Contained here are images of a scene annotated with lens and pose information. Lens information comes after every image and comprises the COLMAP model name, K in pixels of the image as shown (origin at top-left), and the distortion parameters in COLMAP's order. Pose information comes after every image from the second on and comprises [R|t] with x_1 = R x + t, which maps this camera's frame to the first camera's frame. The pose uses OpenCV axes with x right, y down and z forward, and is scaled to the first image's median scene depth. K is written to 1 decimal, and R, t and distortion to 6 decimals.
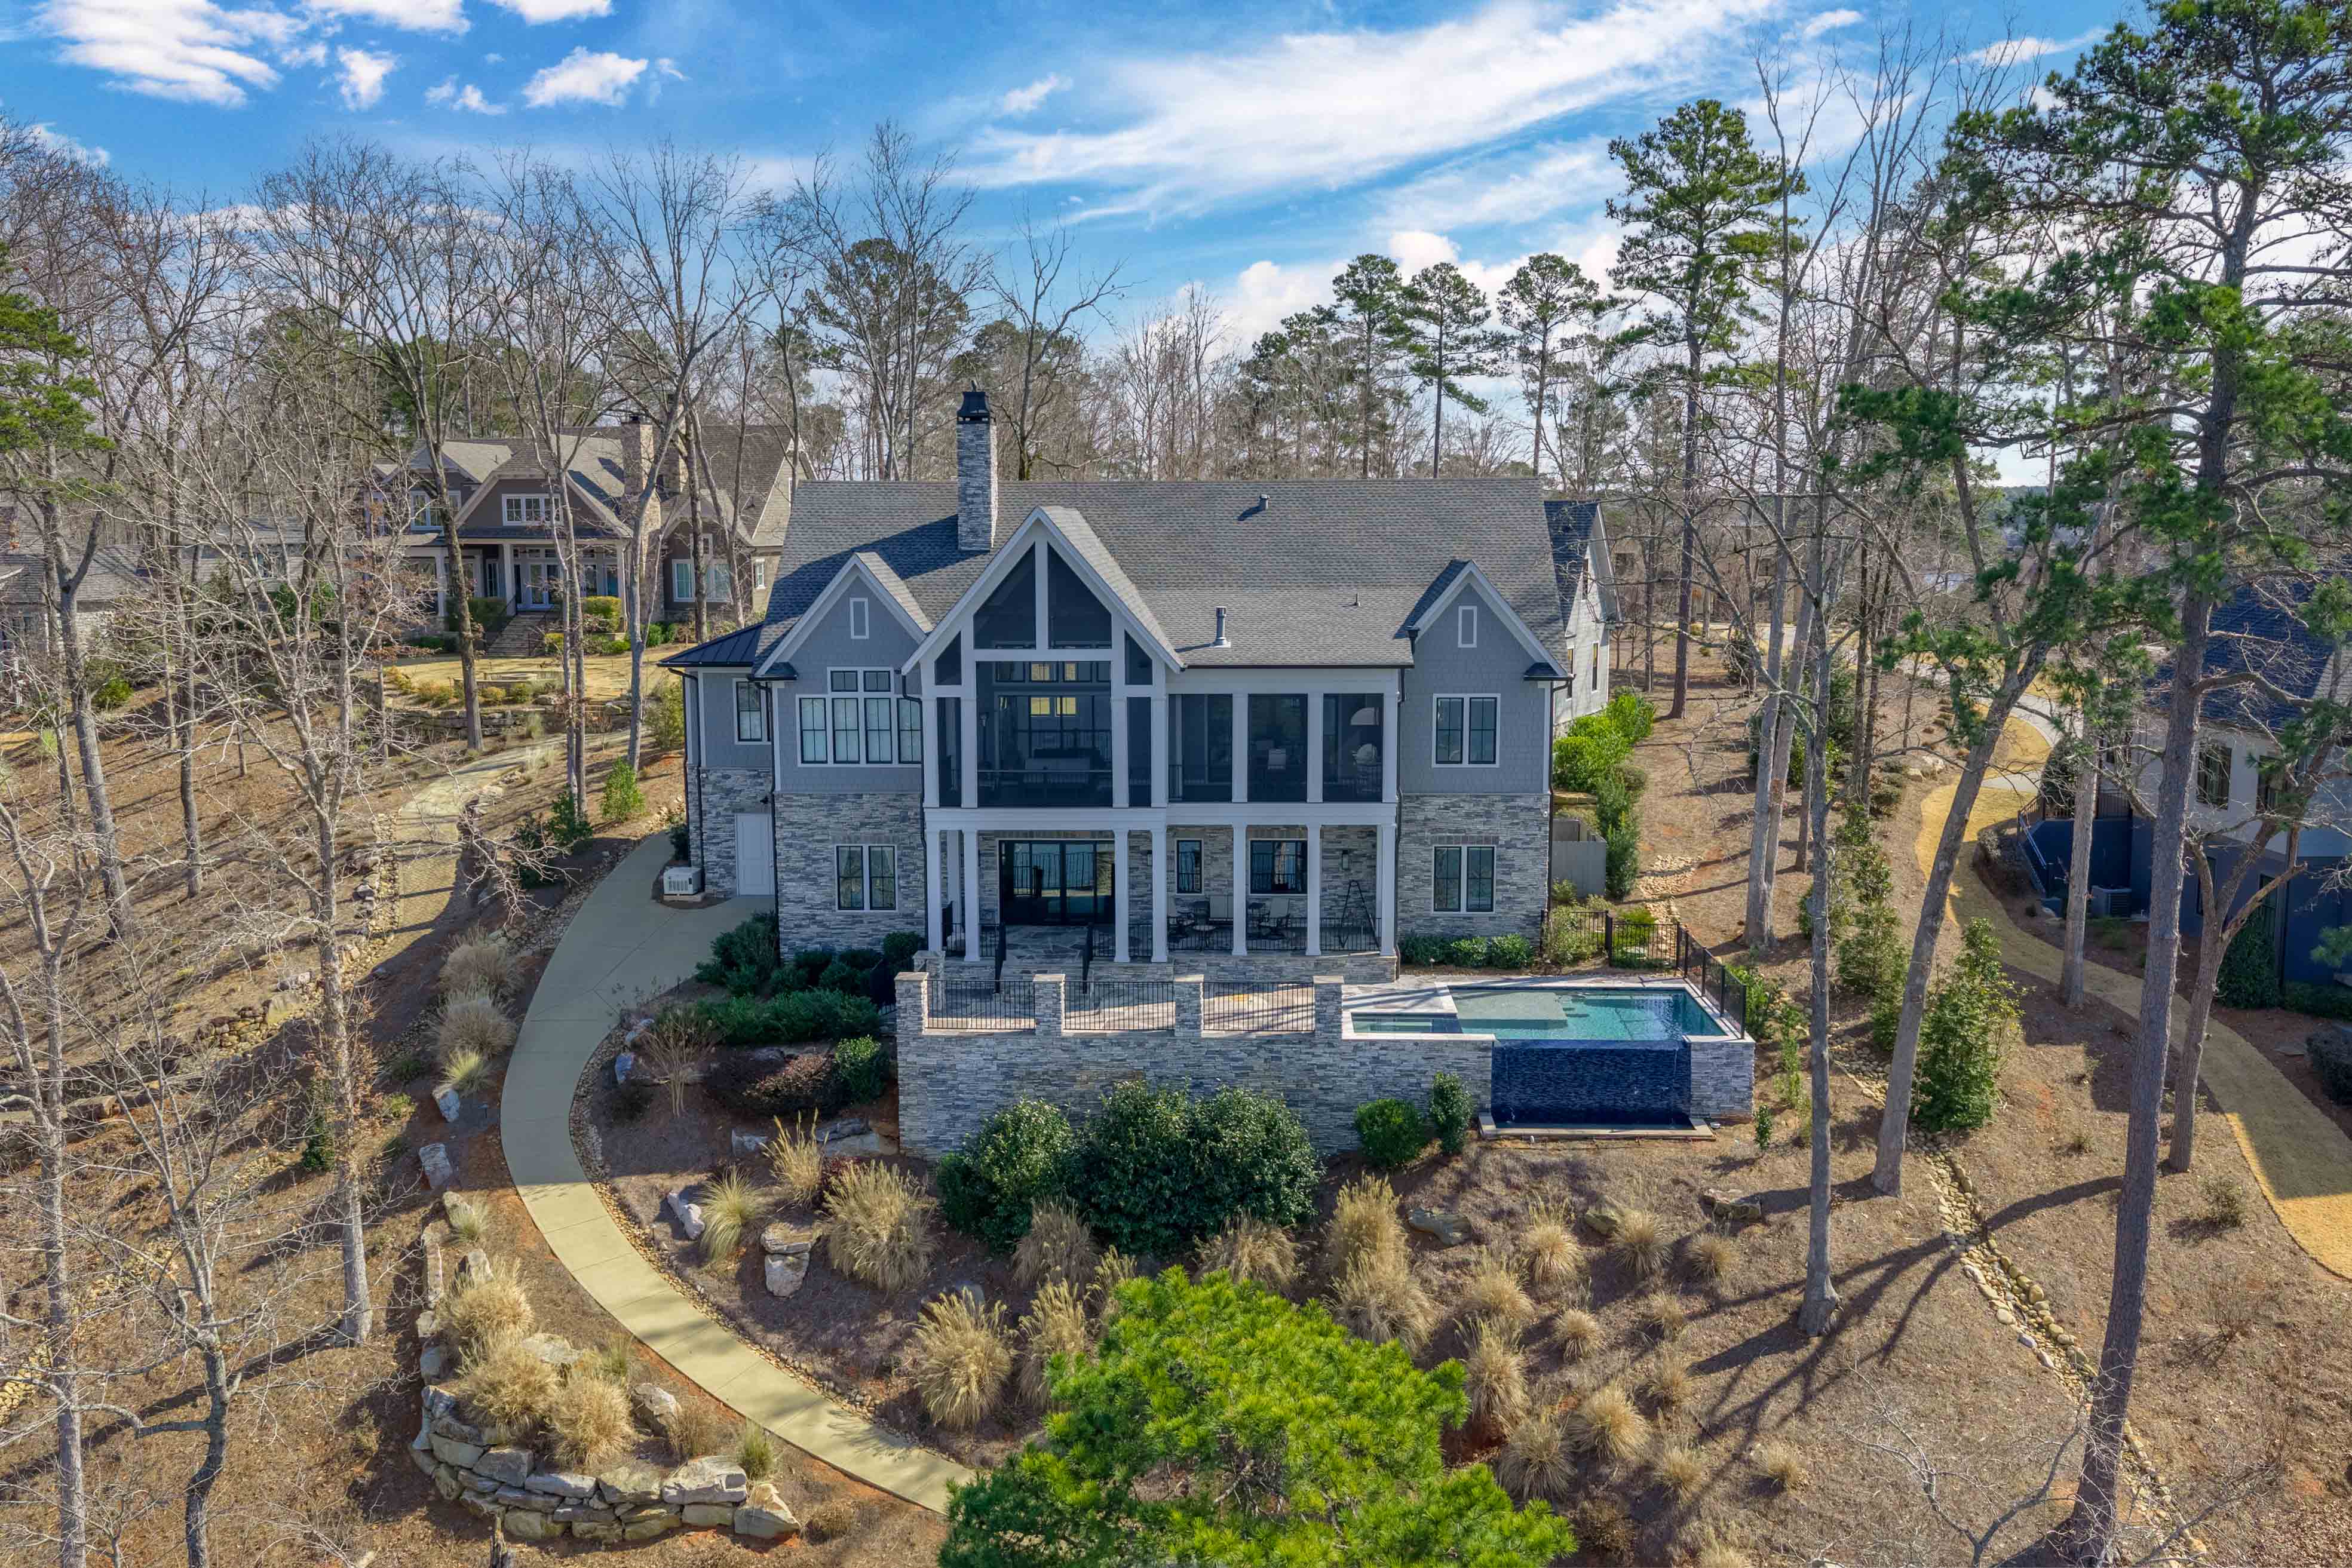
lens RADIAL K [[1932.1, 0, 1171.2], [0, 1932.1, 788.7], [0, 0, 1]] dist [0.017143, -0.000011]
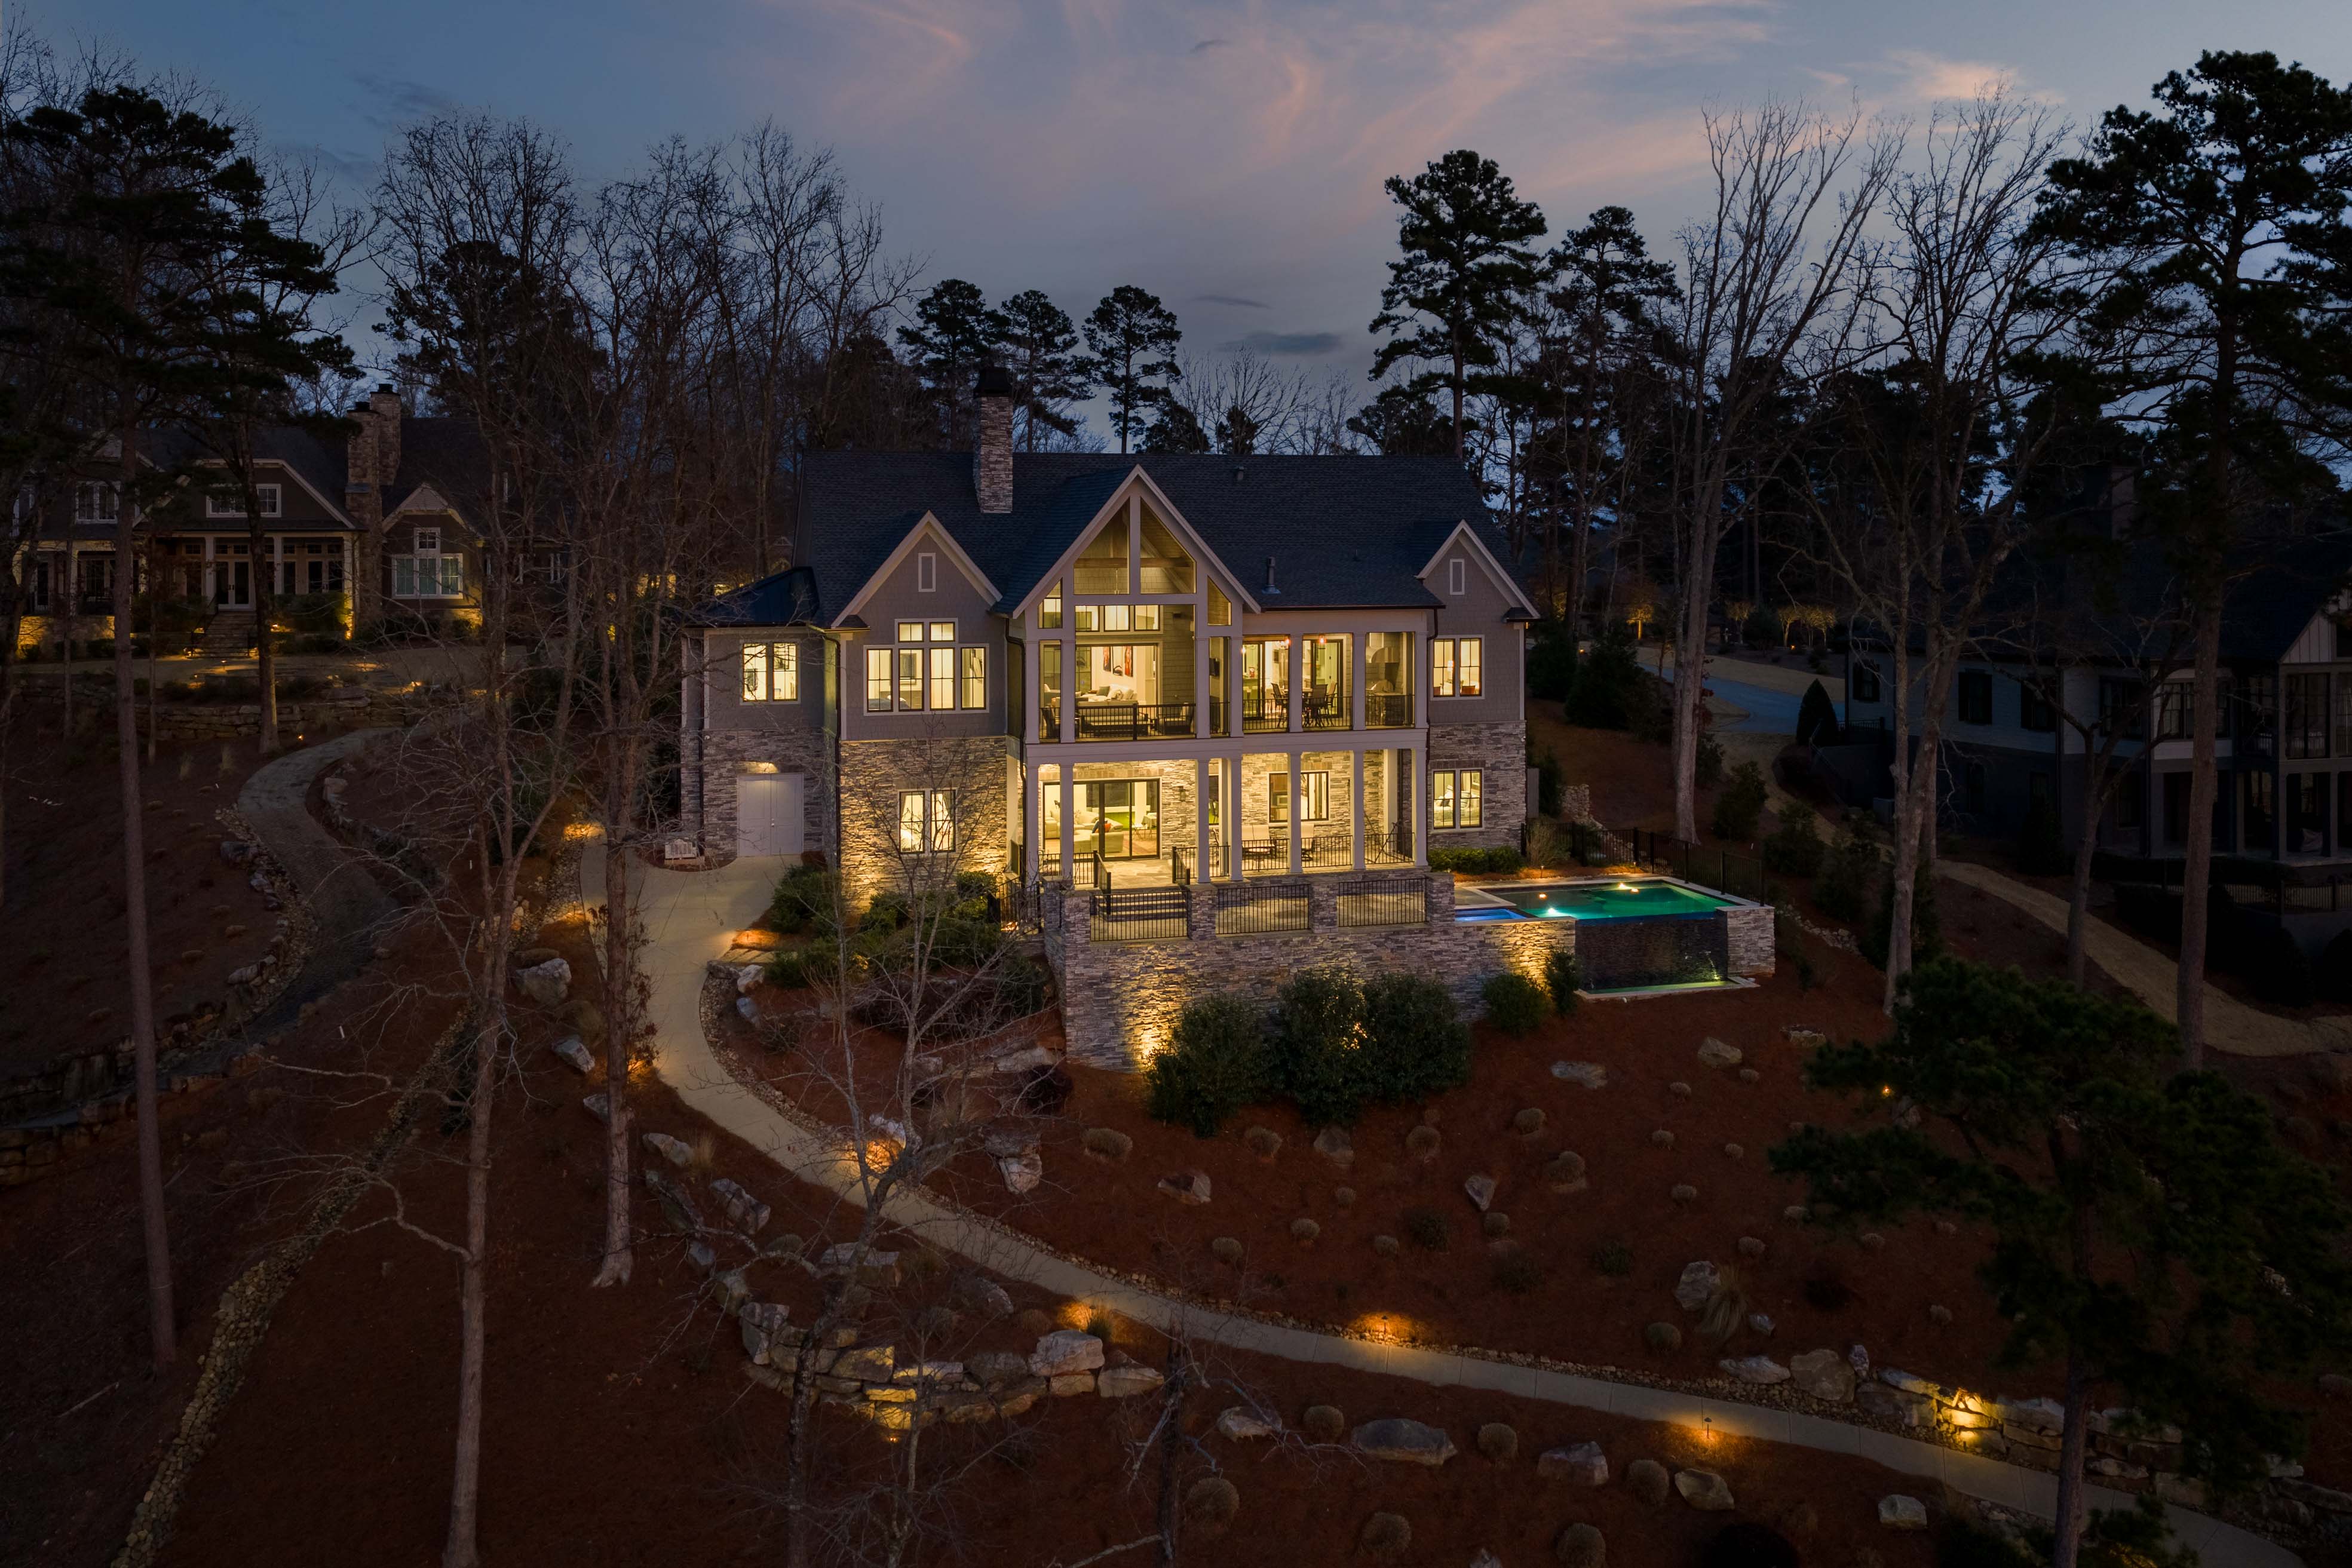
lens RADIAL K [[1987.3, 0, 1171.3], [0, 1987.3, 605.8], [0, 0, 1]] dist [0.013341, 0.001216]
pose [[0.951127, -0.008074, 0.308693, -0.382304], [0.043628, 0.993144, -0.108447, 0.055508], [-0.305702, 0.116614, 0.944959, -0.063743]]
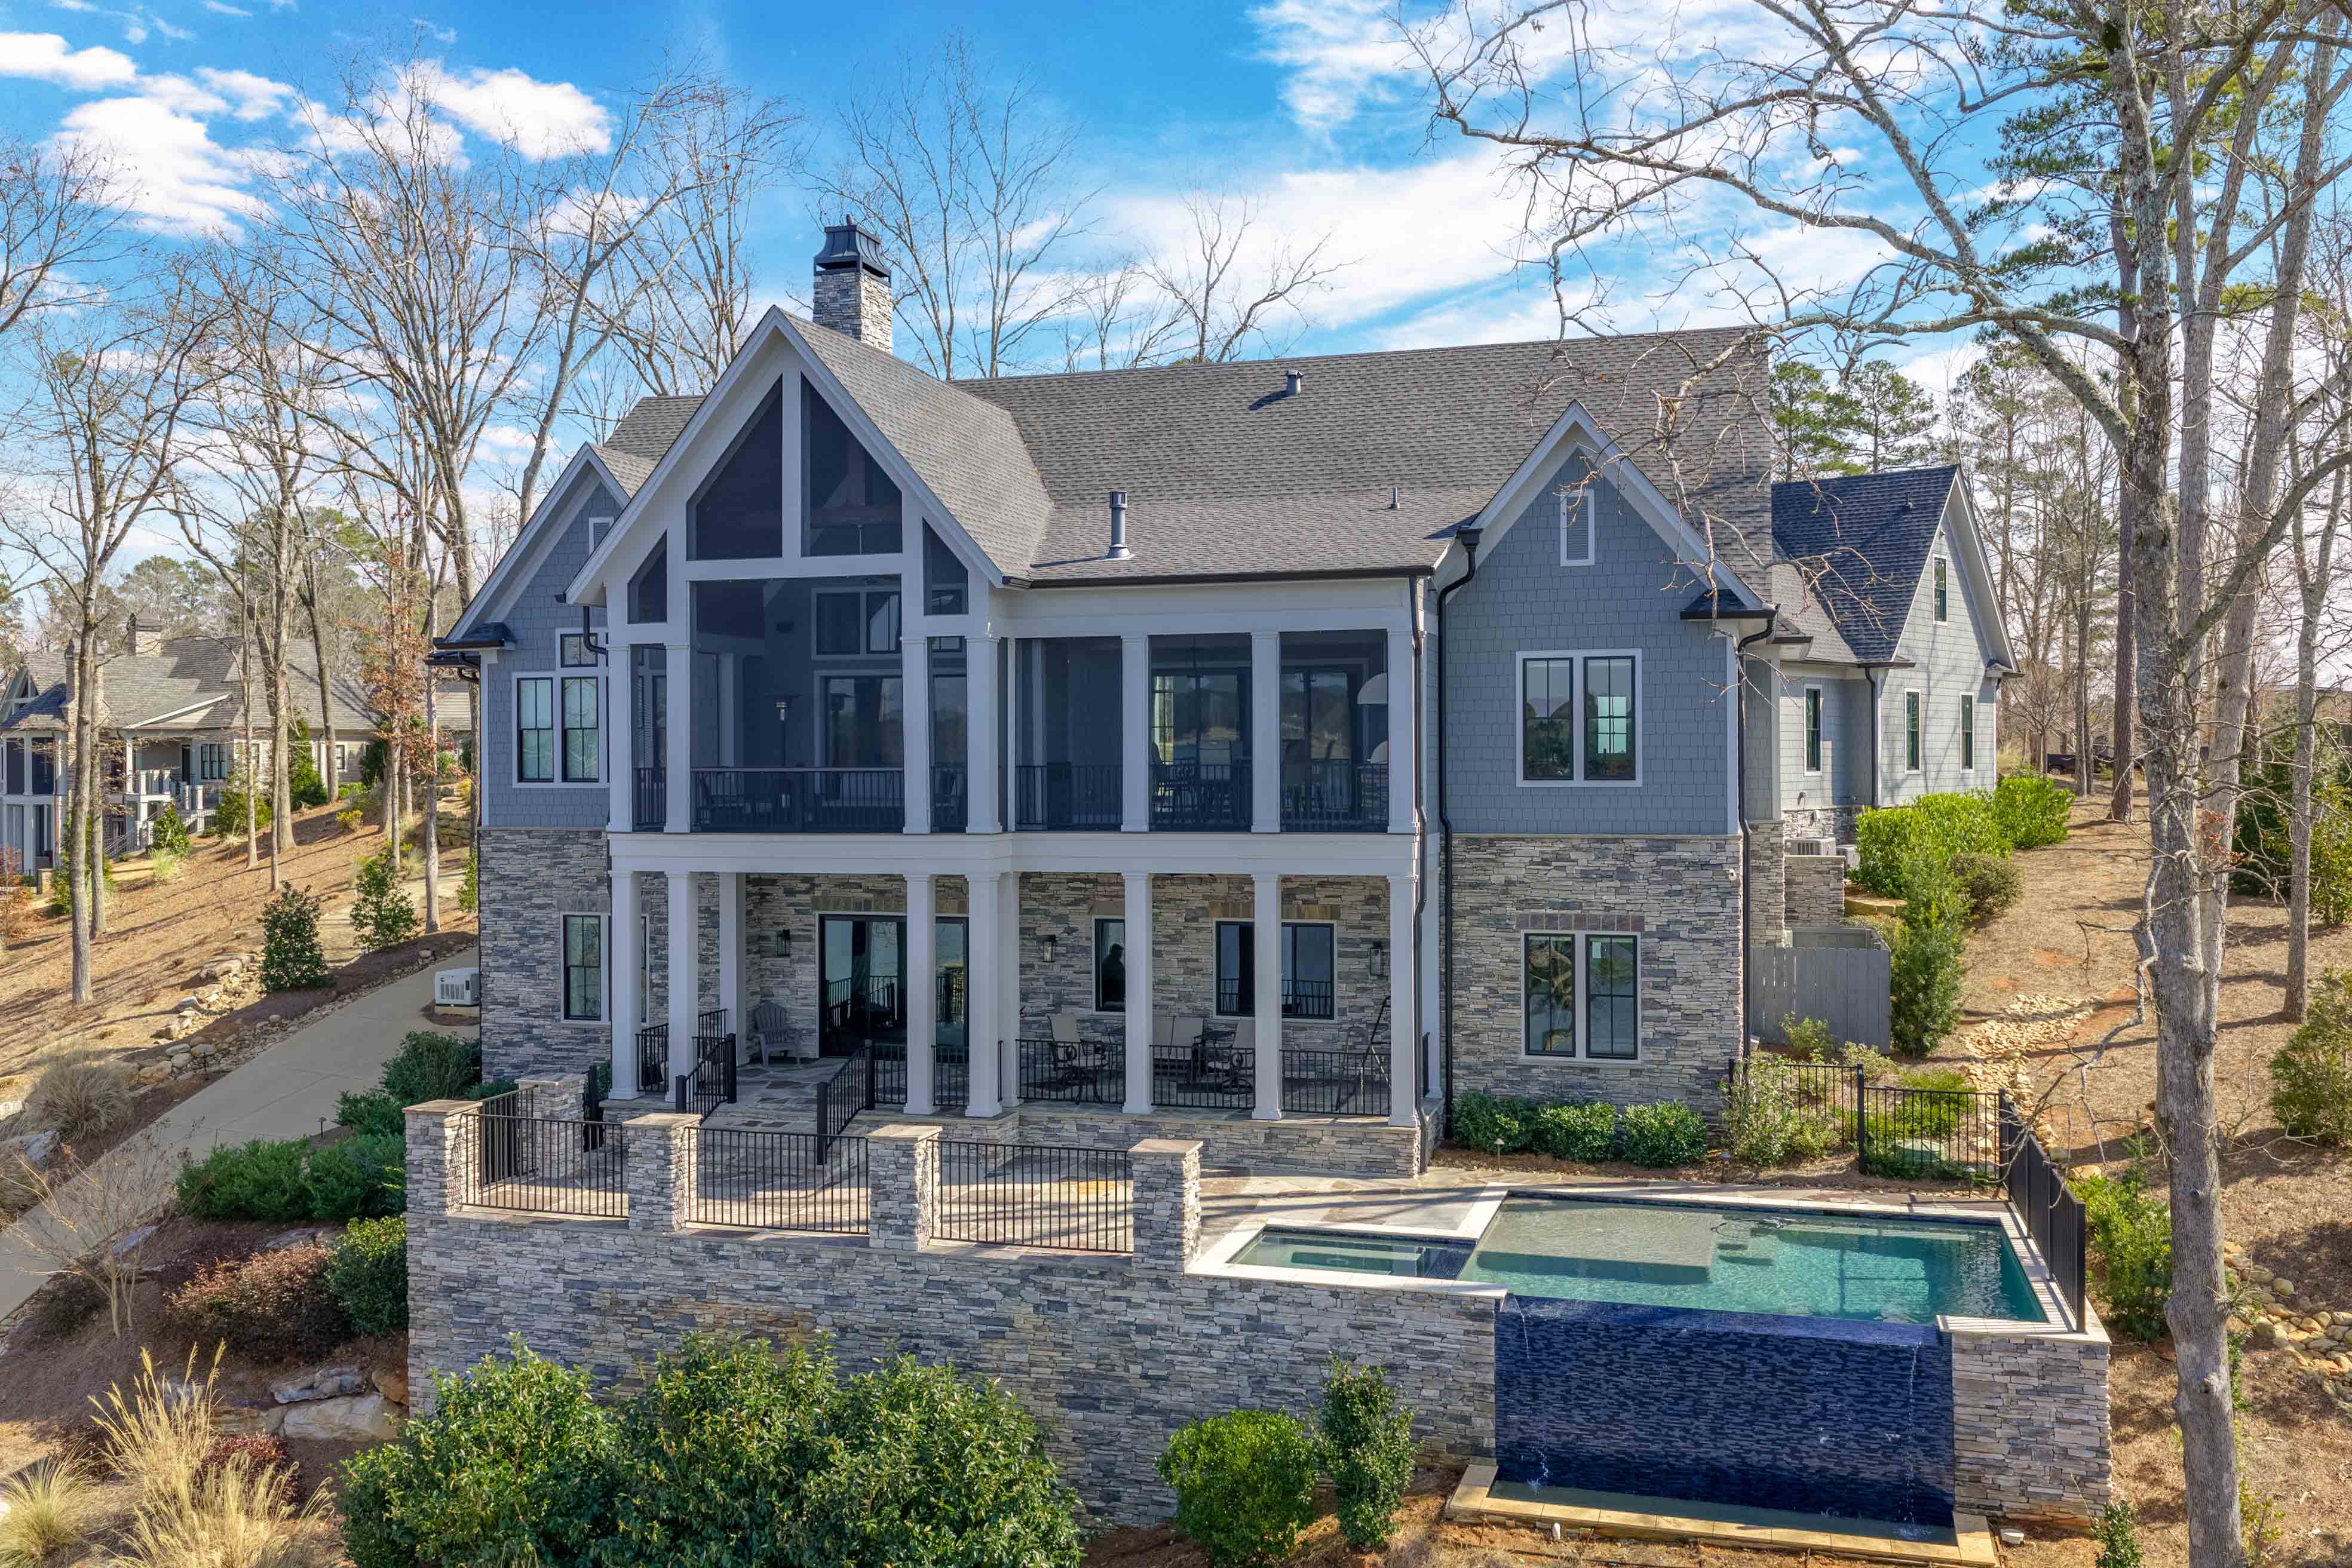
lens RADIAL K [[1949.4, 0, 1179.9], [0, 1949.4, 772.4], [0, 0, 1]] dist [0.006282, -0.020207]
pose [[0.968647, 0.001085, -0.248437, 0.185835], [-0.033618, 0.991365, -0.126745, 0.060251], [0.246154, 0.131123, 0.960320, 0.461919]]
